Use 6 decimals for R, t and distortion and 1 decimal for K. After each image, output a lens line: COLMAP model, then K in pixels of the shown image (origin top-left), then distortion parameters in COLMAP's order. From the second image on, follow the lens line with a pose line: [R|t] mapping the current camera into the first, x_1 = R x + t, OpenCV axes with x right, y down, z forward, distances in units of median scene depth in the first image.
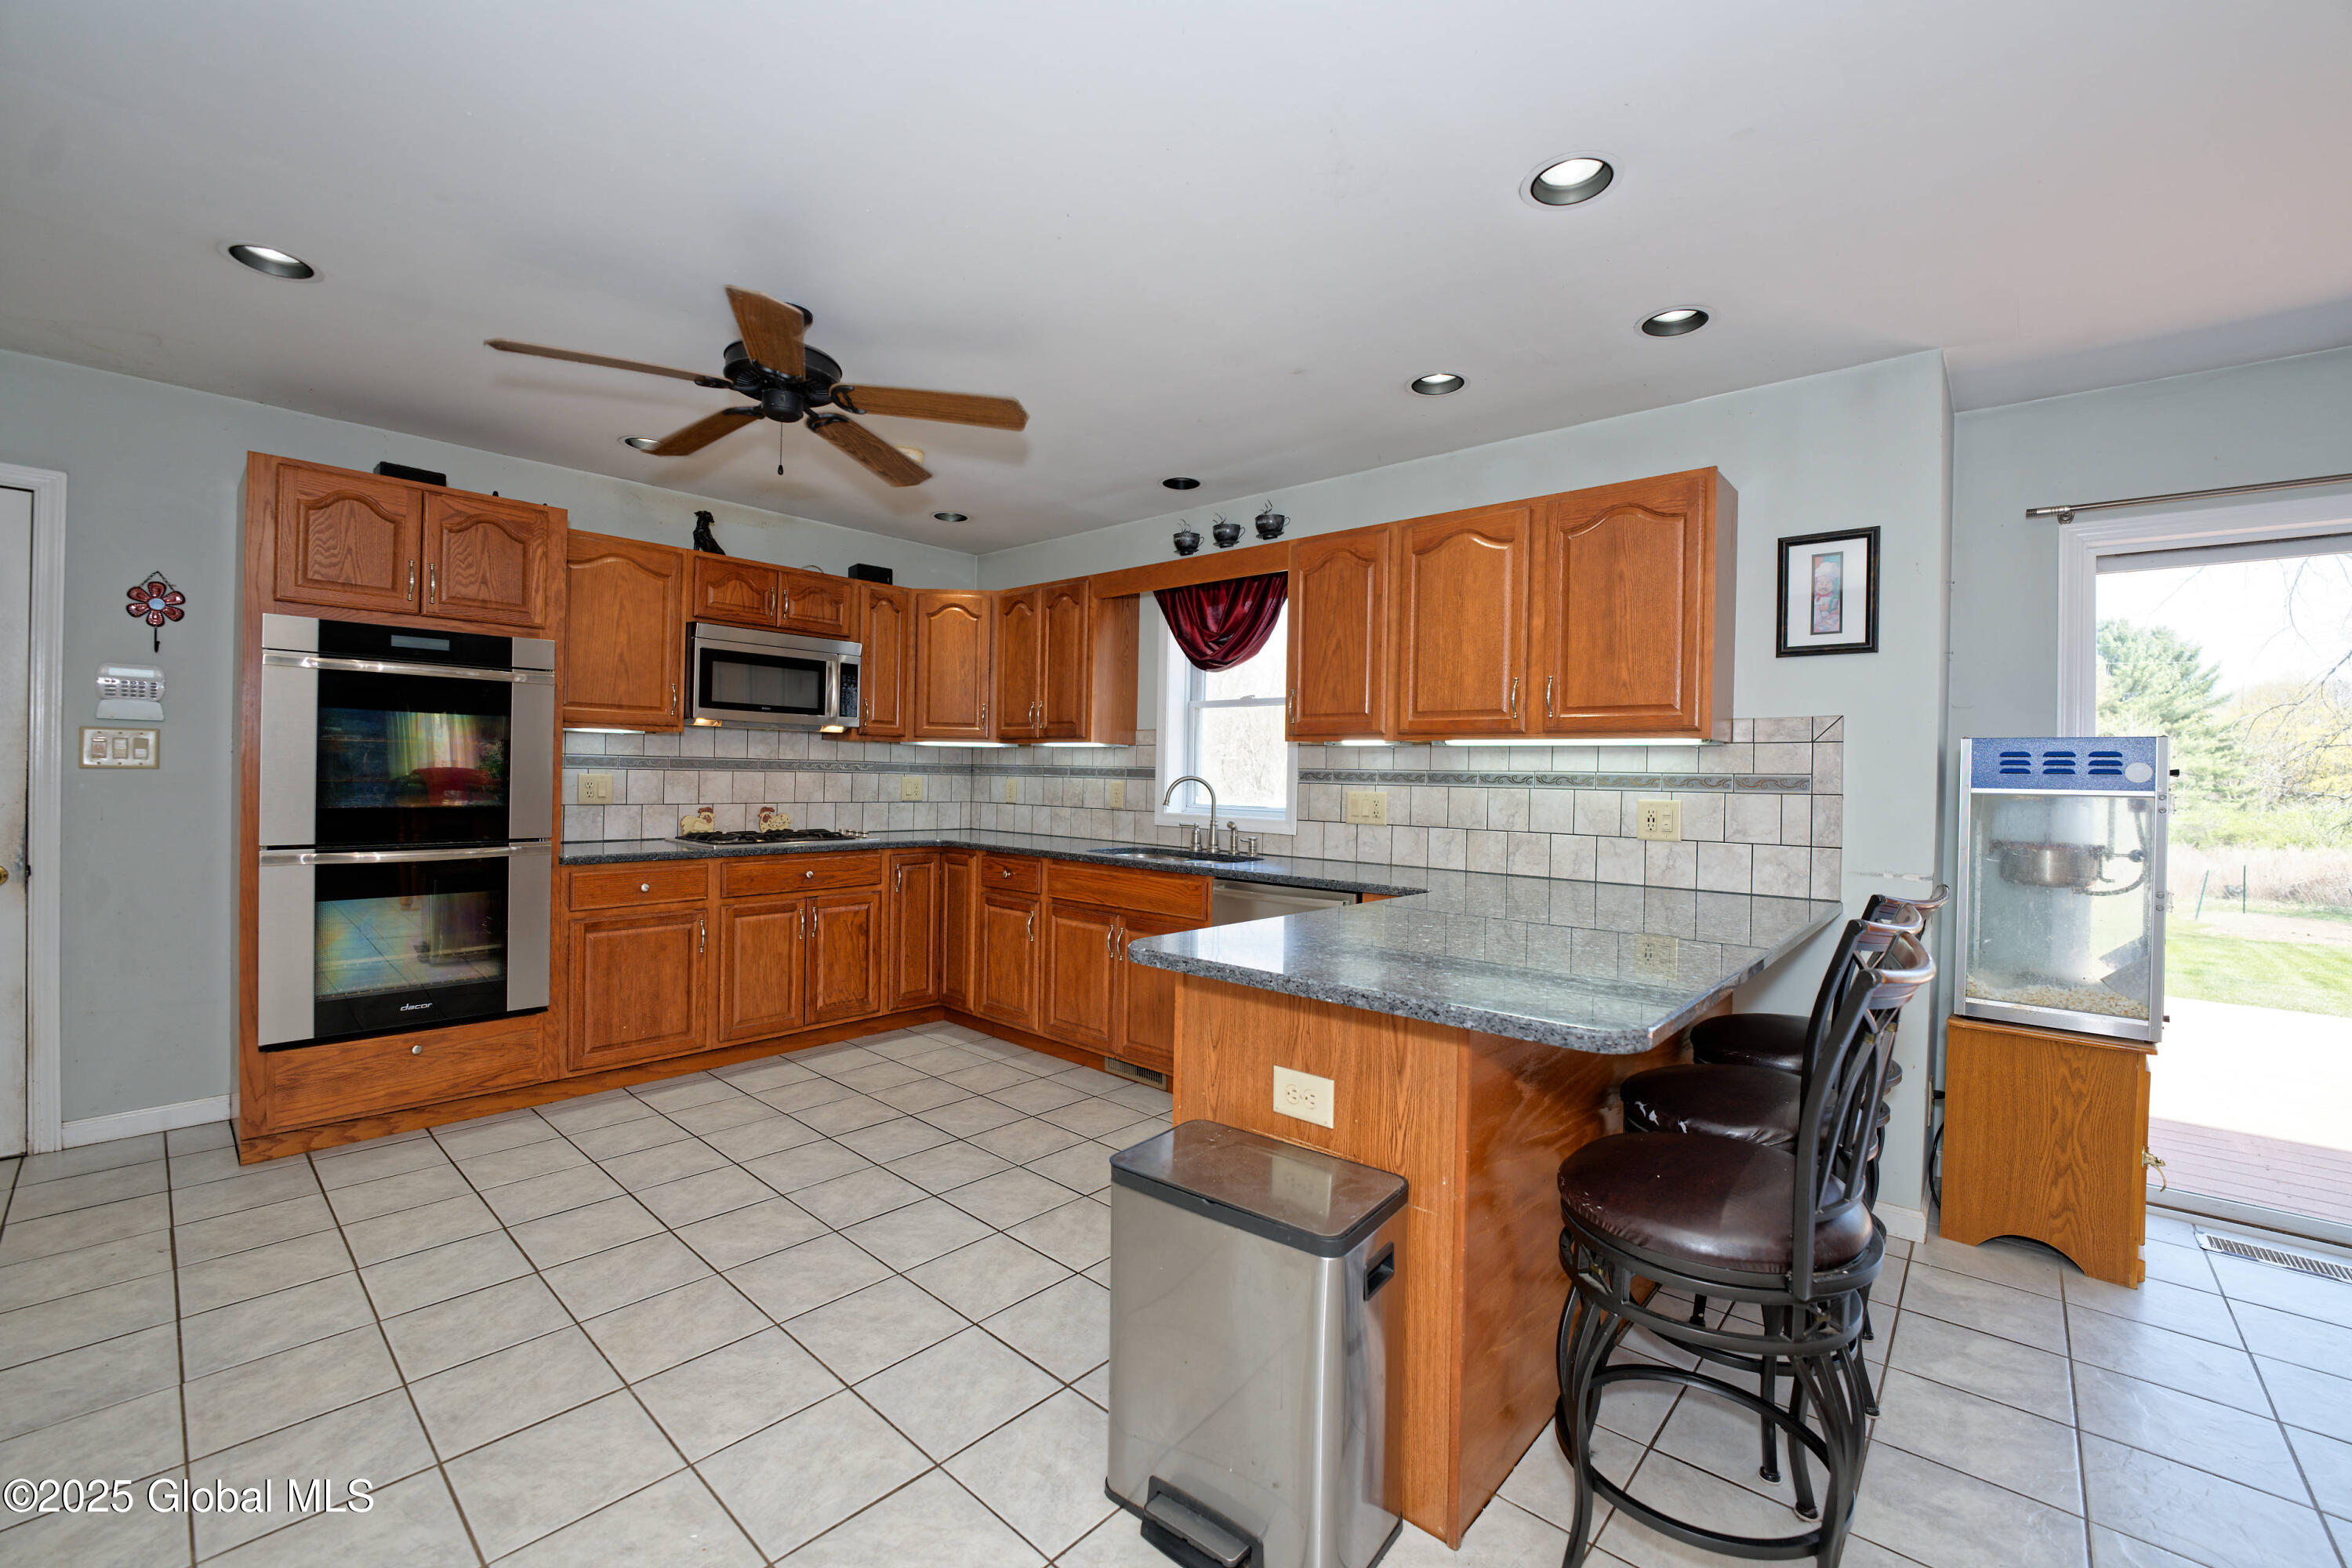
lens RADIAL K [[959.3, 0, 1174.4], [0, 959.3, 784.1], [0, 0, 1]] dist [-0.029911, 0.003584]
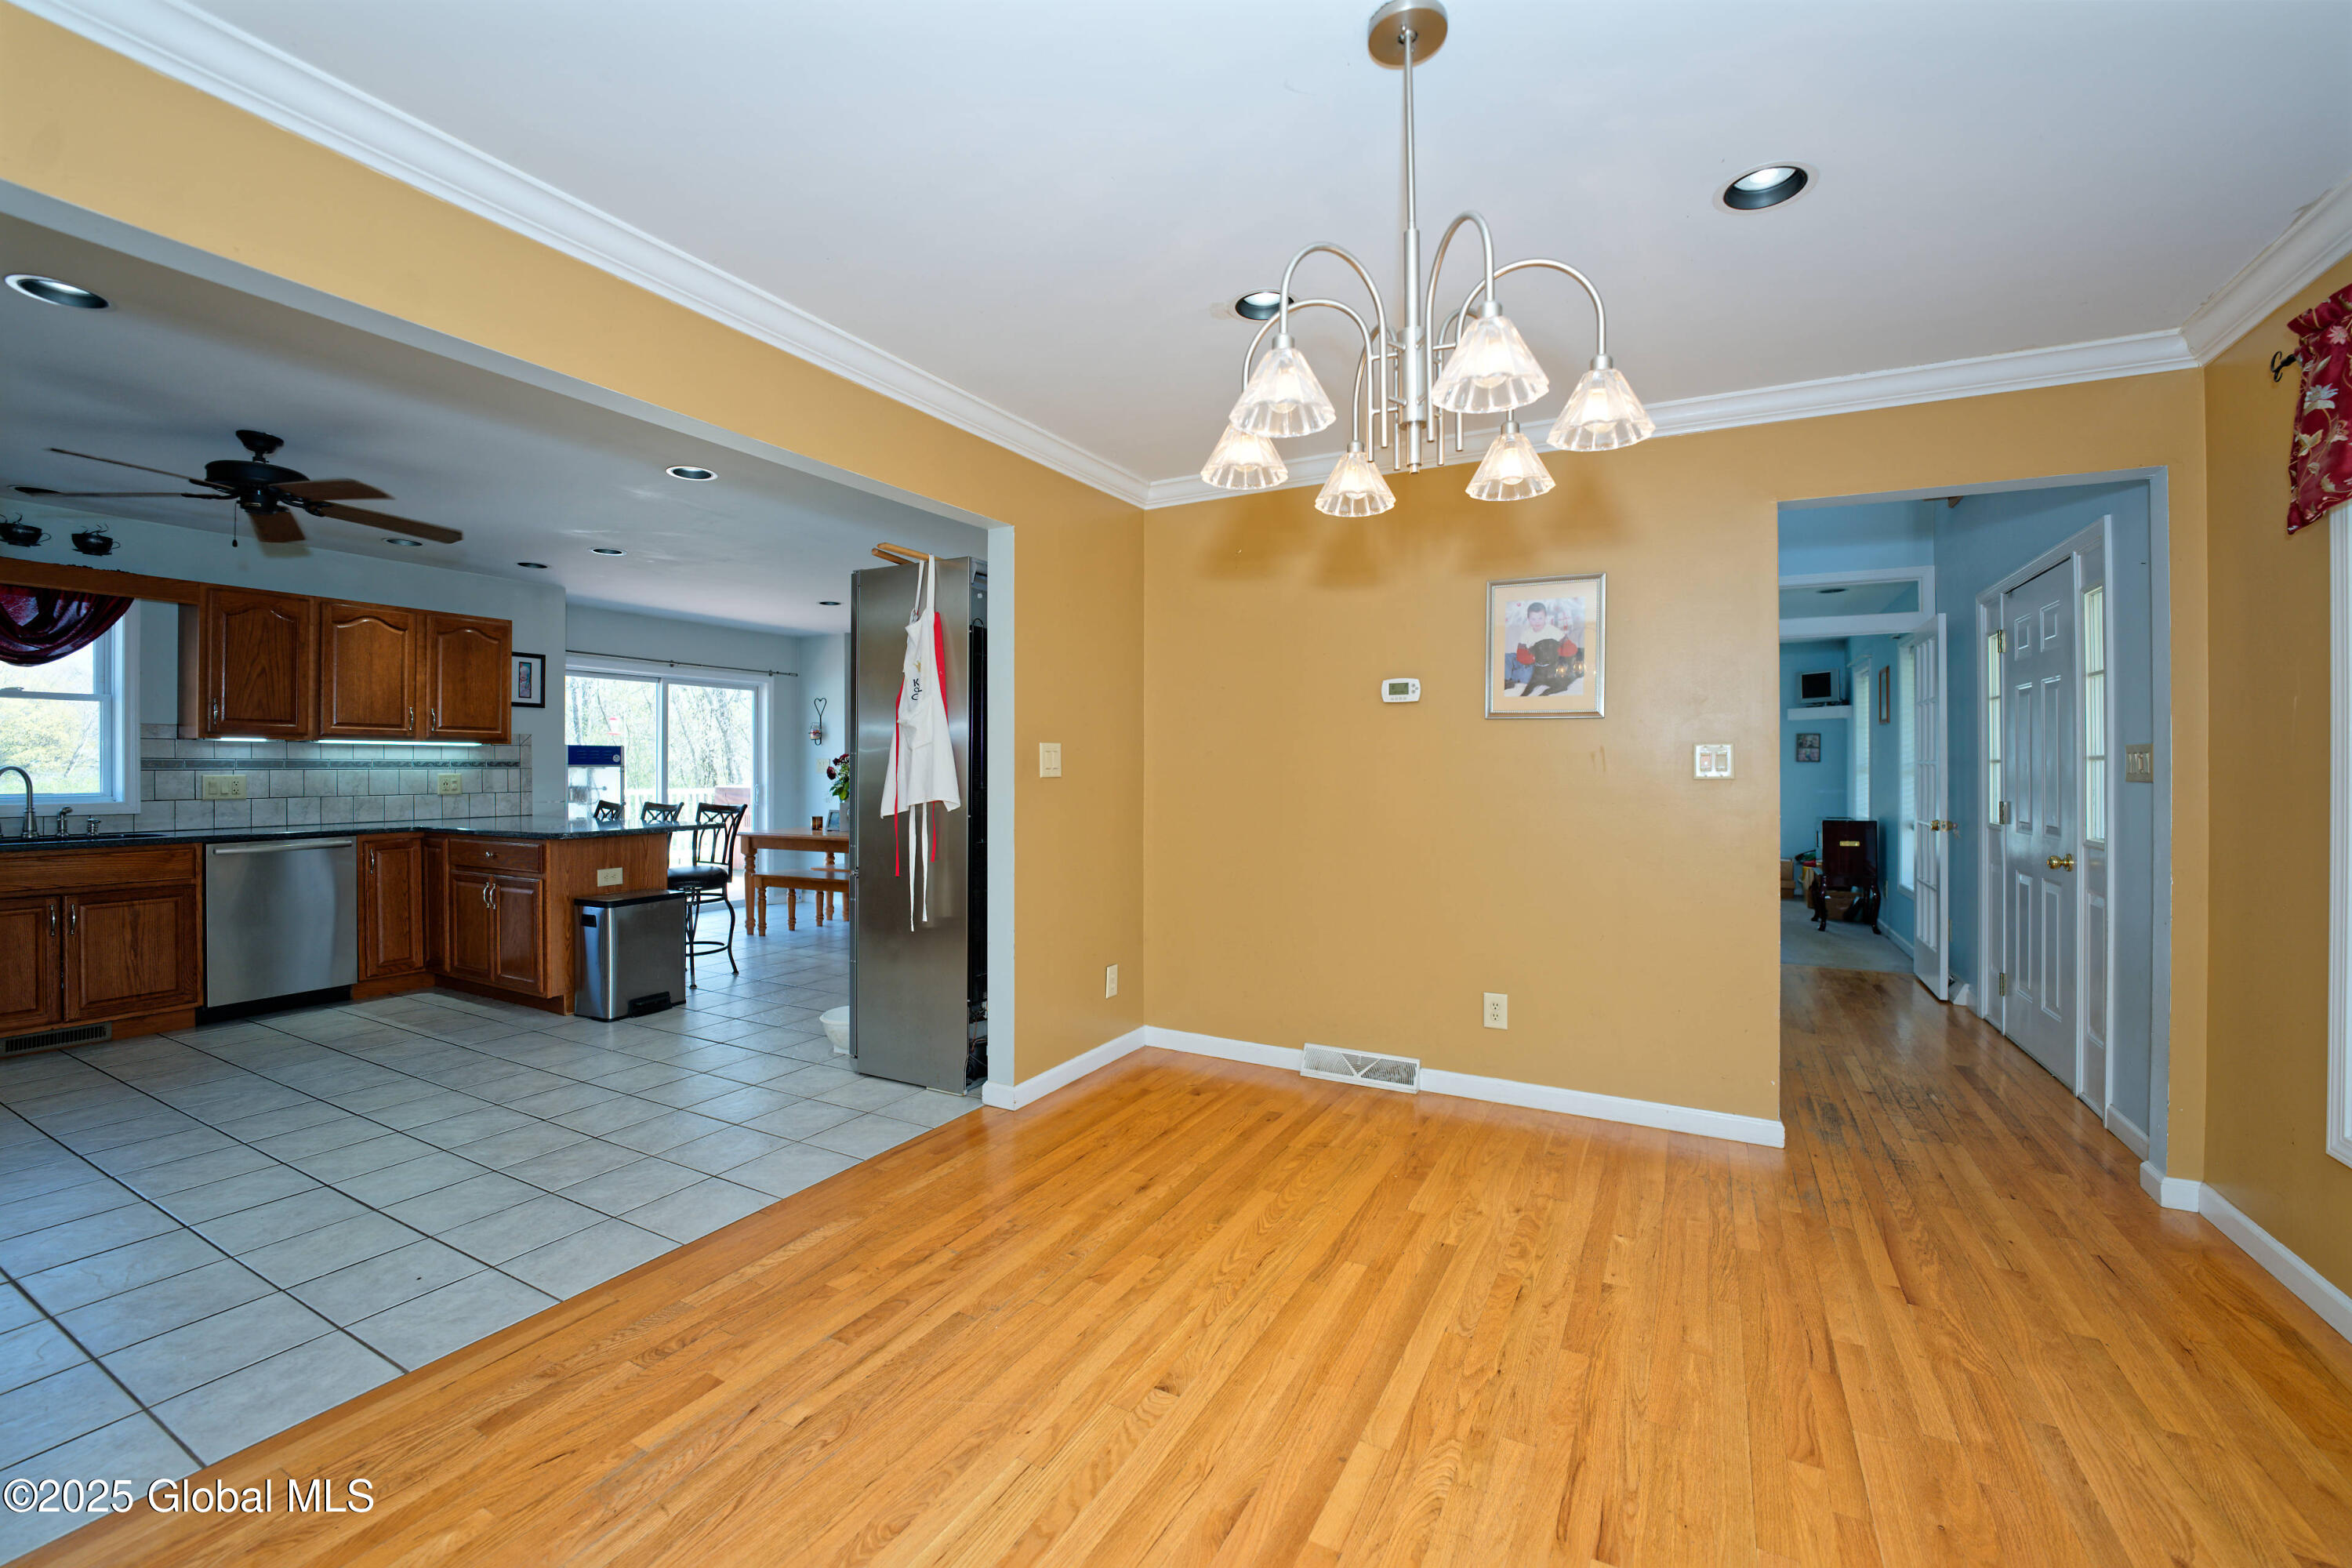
lens RADIAL K [[959.3, 0, 1177.9], [0, 959.3, 765.1], [0, 0, 1]] dist [-0.029911, 0.003584]
pose [[-0.235325, -0.017258, 0.971763, -1.421171], [0.005189, 0.999806, 0.019013, -0.024428], [-0.971903, 0.009517, -0.235190, 0.010464]]
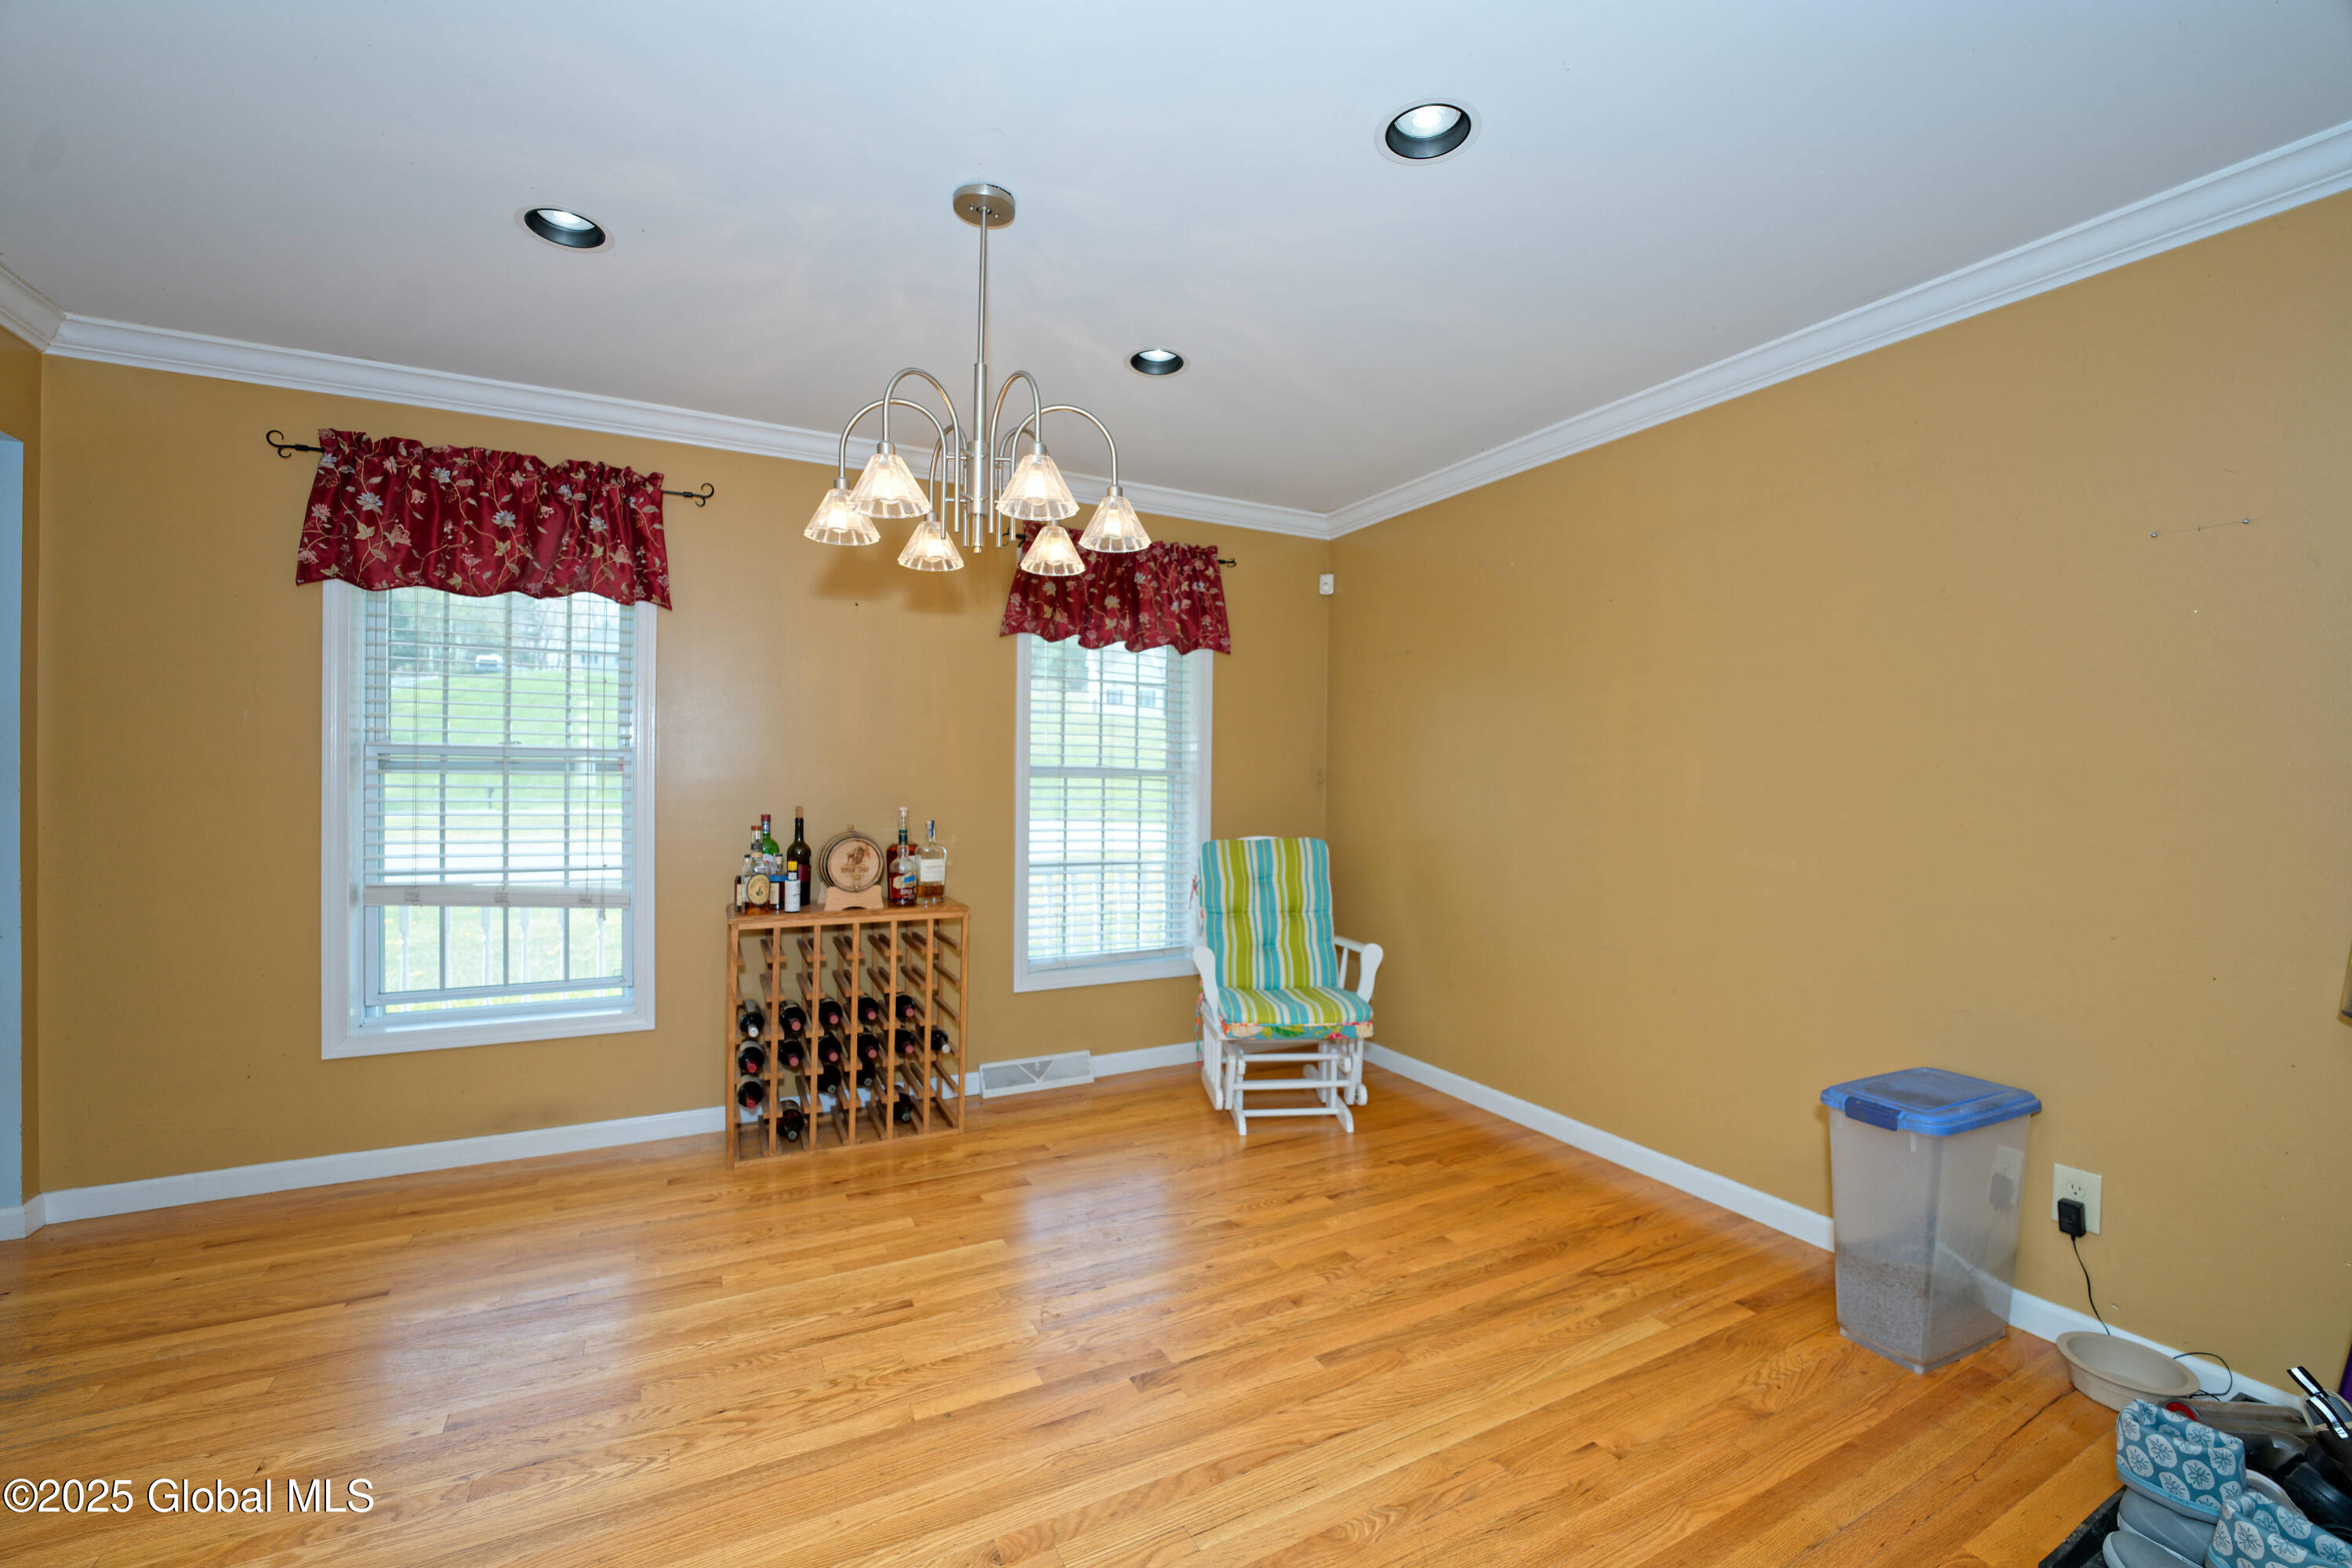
lens RADIAL K [[959.3, 0, 1179.9], [0, 959.3, 782.7], [0, 0, 1]] dist [-0.029911, 0.003584]
pose [[-0.346212, -0.012361, -0.938075, -0.559535], [-0.026560, 0.999642, -0.003370, -0.013641], [0.937780, 0.023749, -0.346416, 0.109561]]
